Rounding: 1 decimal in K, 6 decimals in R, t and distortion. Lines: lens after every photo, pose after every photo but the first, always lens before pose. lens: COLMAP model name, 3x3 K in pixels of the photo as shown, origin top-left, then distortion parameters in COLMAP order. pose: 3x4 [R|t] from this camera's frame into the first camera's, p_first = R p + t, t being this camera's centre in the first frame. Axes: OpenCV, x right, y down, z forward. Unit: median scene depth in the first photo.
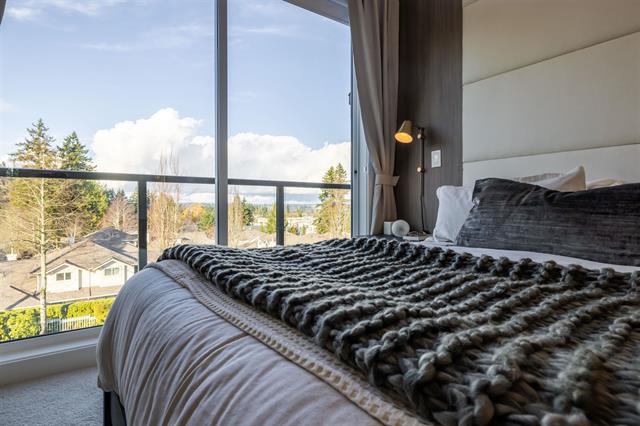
lens RADIAL K [[349.5, 0, 320.0], [0, 349.5, 213.0], [0, 0, 1]] dist [0.034210, -0.000002]
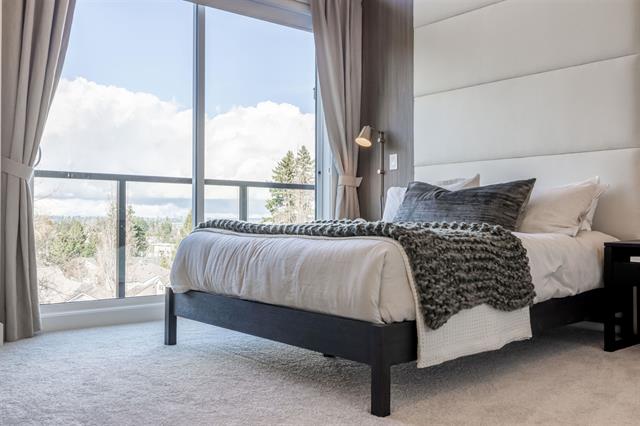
lens RADIAL K [[623.8, 0, 320.0], [0, 623.8, 213.0], [0, 0, 1]] dist [0.001656, 0.000459]
pose [[0.996542, 0.003602, 0.083009, -0.050050], [-0.000779, 0.999421, -0.034017, 0.065878], [-0.083084, 0.033835, 0.995968, -0.862769]]
